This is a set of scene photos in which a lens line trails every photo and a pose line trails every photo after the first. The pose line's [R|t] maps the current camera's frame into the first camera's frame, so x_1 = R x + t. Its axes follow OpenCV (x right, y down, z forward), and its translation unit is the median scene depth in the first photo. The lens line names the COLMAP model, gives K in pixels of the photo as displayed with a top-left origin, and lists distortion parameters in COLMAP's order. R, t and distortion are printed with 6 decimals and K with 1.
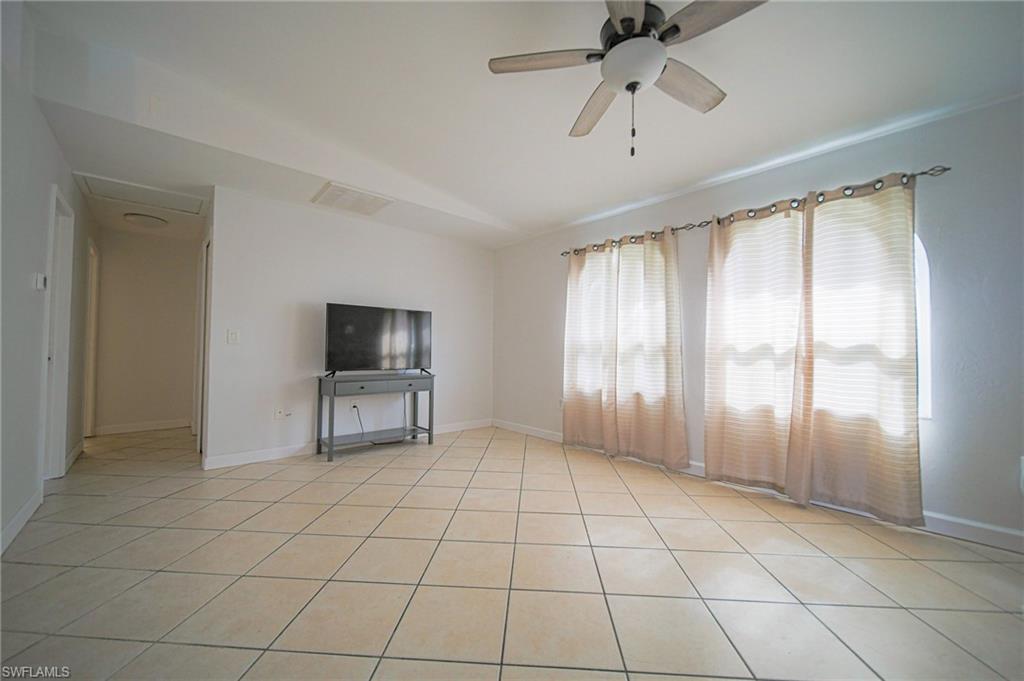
lens RADIAL K [[390.7, 0, 509.7], [0, 390.7, 336.7], [0, 0, 1]] dist [0.008747, -0.005819]
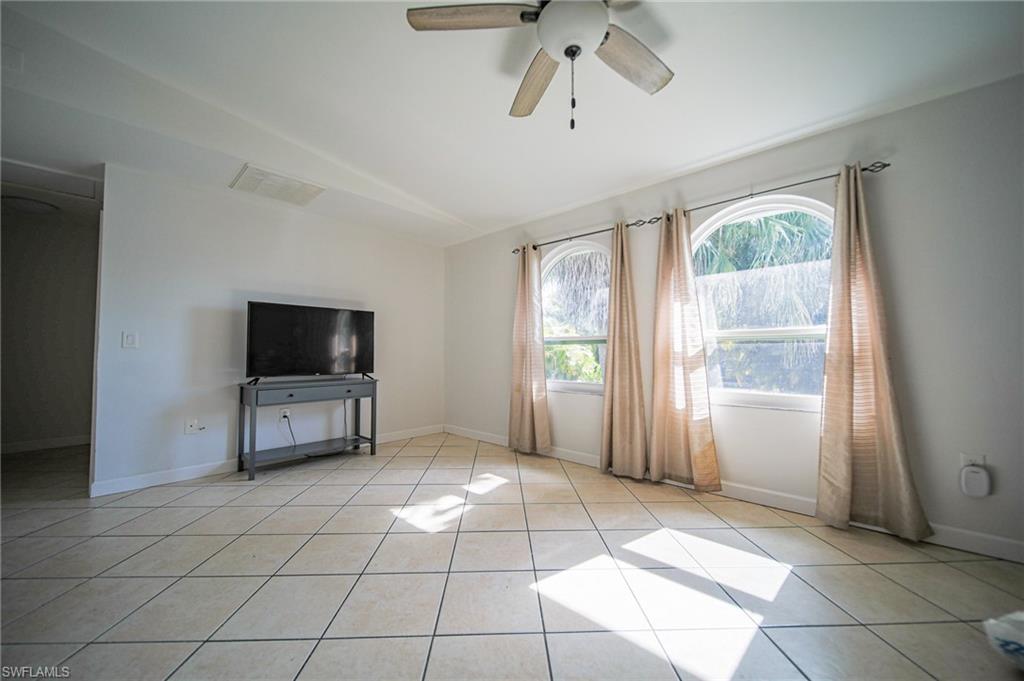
lens RADIAL K [[383.4, 0, 510.7], [0, 383.4, 336.8], [0, 0, 1]] dist [0.000147, -0.000259]
pose [[0.995553, -0.007961, 0.093870, 0.045097], [0.008469, 0.999952, -0.005009, 0.004027], [-0.093825, 0.005782, 0.995572, 0.078628]]
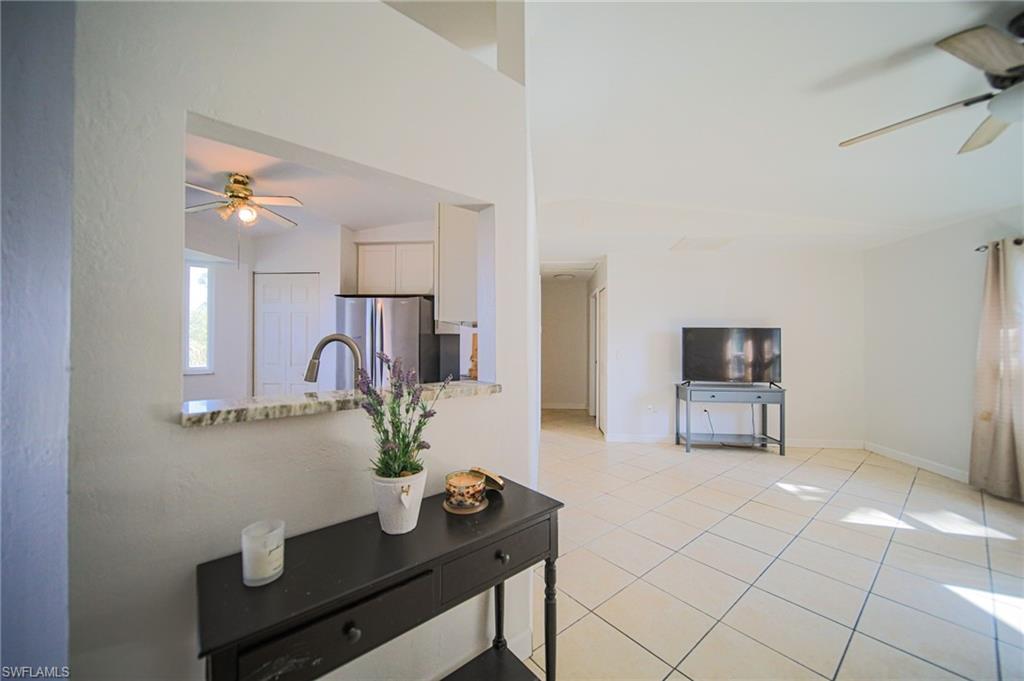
lens RADIAL K [[383.4, 0, 510.7], [0, 383.4, 336.8], [0, 0, 1]] dist [0.000147, -0.000259]
pose [[0.691844, -0.014765, -0.721896, 0.046983], [0.022560, 0.999745, 0.001174, -0.070672], [0.721695, -0.017098, 0.692000, -0.271343]]
